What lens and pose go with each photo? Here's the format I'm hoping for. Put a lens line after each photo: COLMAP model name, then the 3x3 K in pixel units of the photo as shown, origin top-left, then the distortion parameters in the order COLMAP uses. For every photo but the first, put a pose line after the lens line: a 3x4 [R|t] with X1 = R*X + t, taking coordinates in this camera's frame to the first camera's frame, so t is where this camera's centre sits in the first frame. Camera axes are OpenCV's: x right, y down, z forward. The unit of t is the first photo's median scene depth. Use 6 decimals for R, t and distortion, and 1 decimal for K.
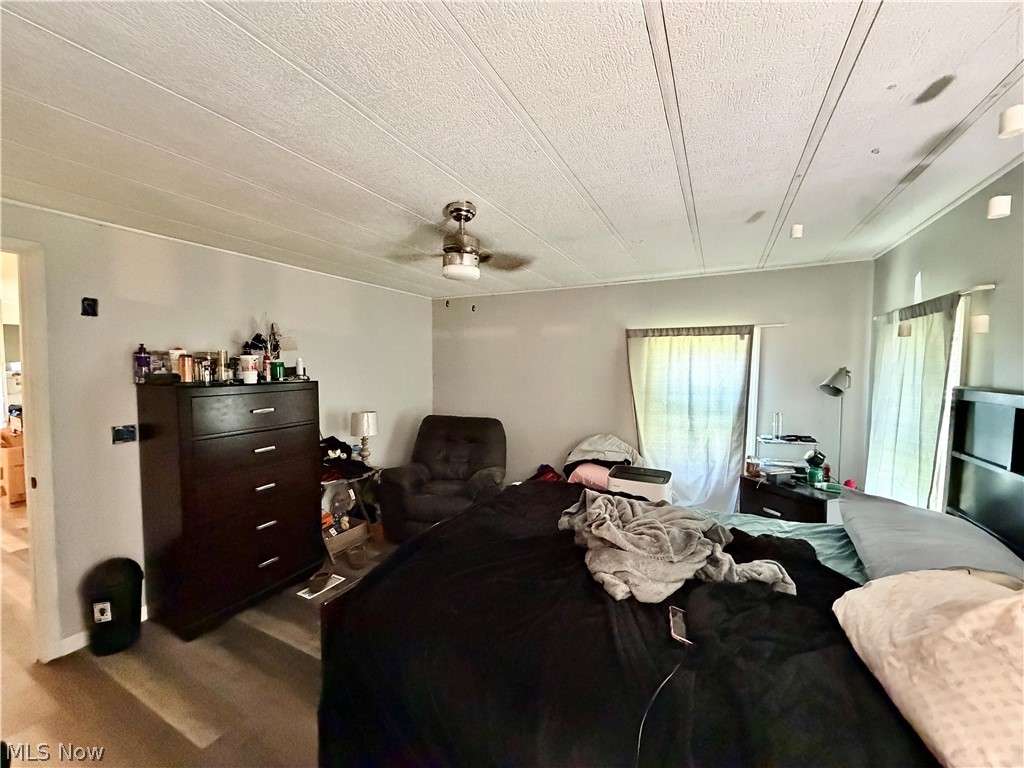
lens RADIAL K [[408.3, 0, 509.9], [0, 408.3, 385.8], [0, 0, 1]] dist [-0.003986, -0.000420]
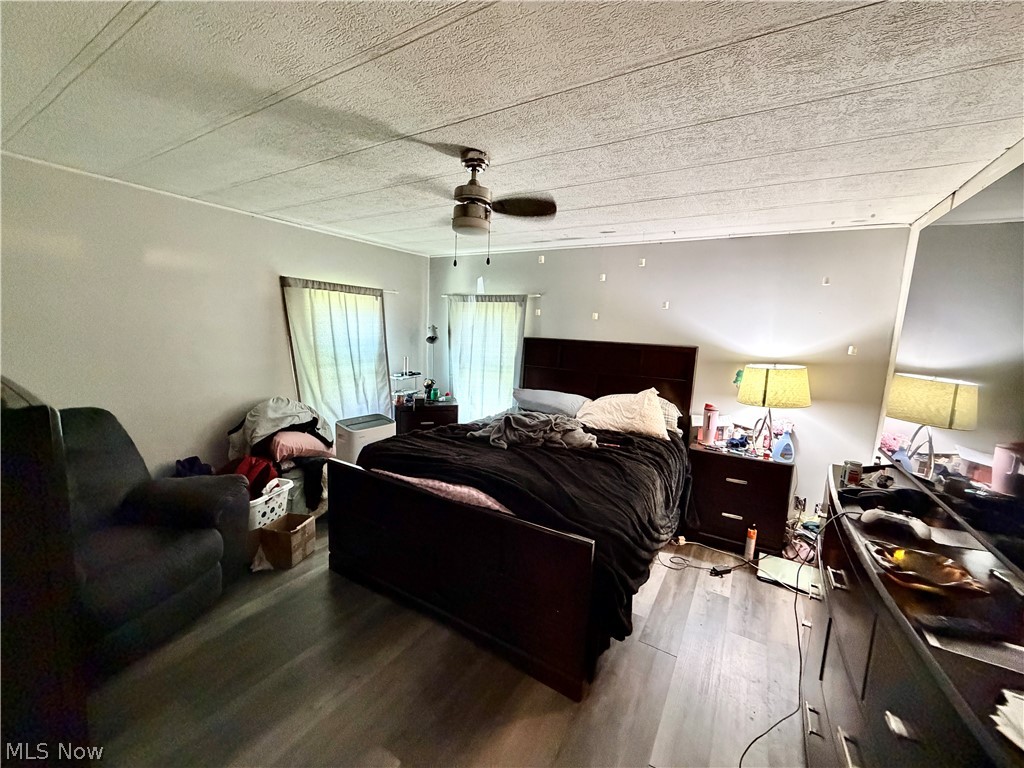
lens RADIAL K [[408.3, 0, 512.4], [0, 408.3, 383.6], [0, 0, 1]] dist [-0.003986, -0.000420]
pose [[0.071623, -0.132420, 0.988603, -0.654892], [0.008395, 0.991193, 0.132159, -0.022467], [-0.997396, -0.001166, 0.072104, 0.490290]]
